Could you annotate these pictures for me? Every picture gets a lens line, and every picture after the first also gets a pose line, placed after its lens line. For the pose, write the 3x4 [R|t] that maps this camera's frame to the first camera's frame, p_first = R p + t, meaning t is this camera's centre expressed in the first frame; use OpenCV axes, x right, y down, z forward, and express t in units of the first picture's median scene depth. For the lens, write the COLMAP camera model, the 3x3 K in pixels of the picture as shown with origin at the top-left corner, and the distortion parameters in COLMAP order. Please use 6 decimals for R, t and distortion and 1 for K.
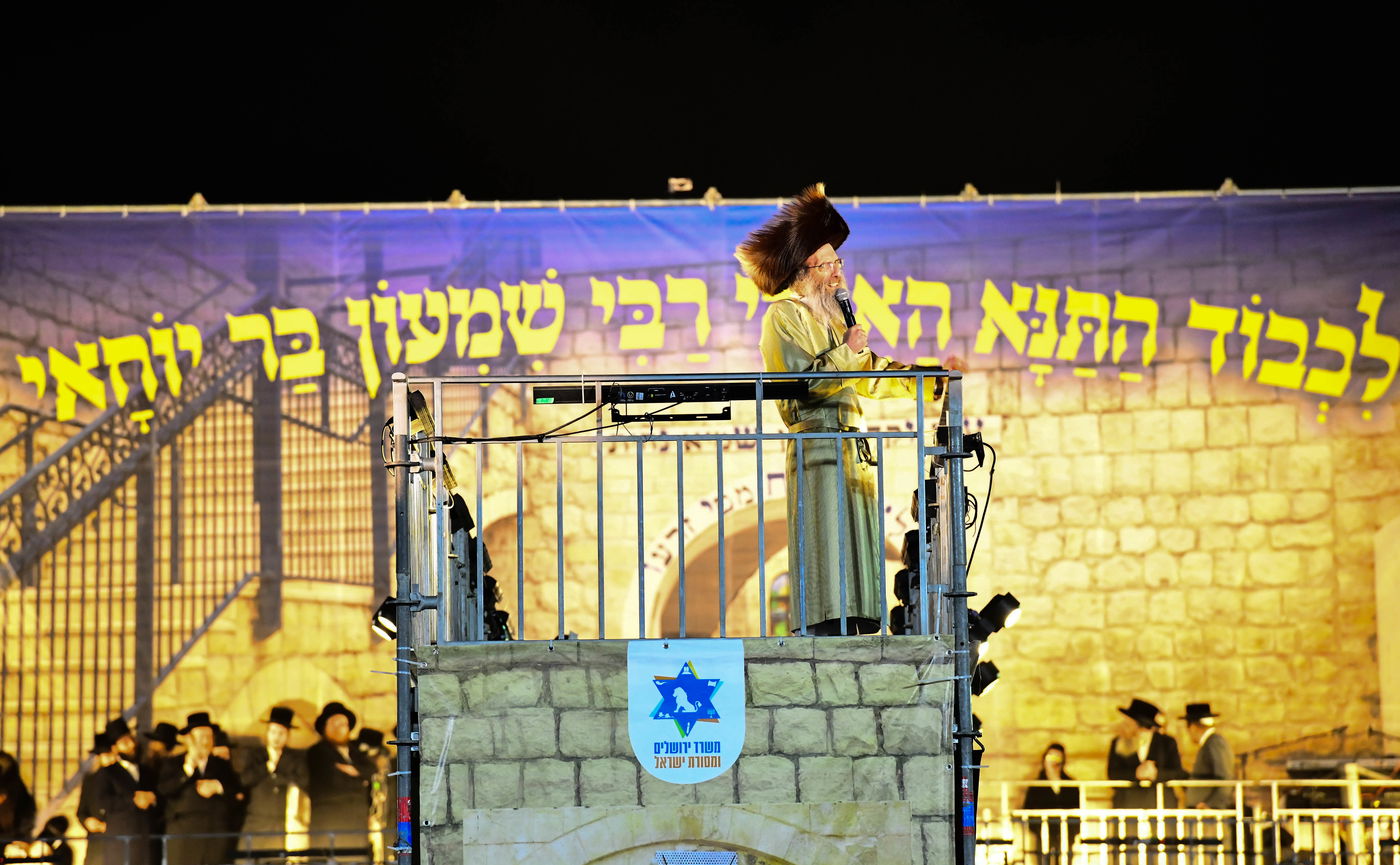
lens RADIAL K [[8103.0, 0, 706.8], [0, 8103.0, 454.2], [0, 0, 1]] dist [2.008253, -3.558923]
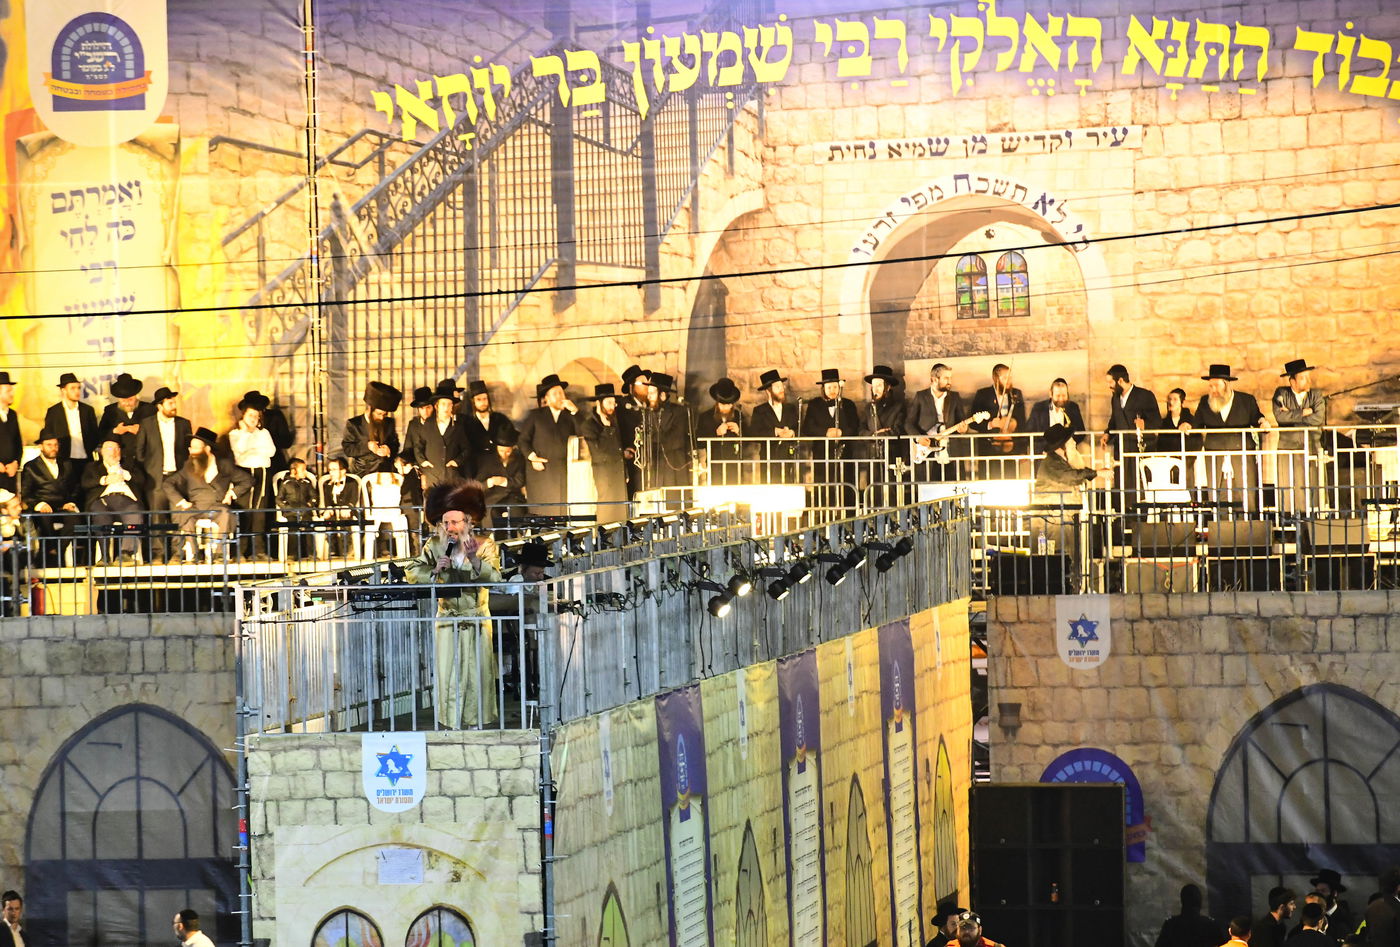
lens RADIAL K [[10156.6, 0, 700.0], [0, 10156.6, 473.5], [0, 0, 1]] dist [0.479613, 77.932659]
pose [[0.992576, -0.007800, -0.121379, 0.160806], [0.022672, 0.992316, 0.121638, -0.145647], [0.119498, -0.123487, 0.985125, -0.575158]]
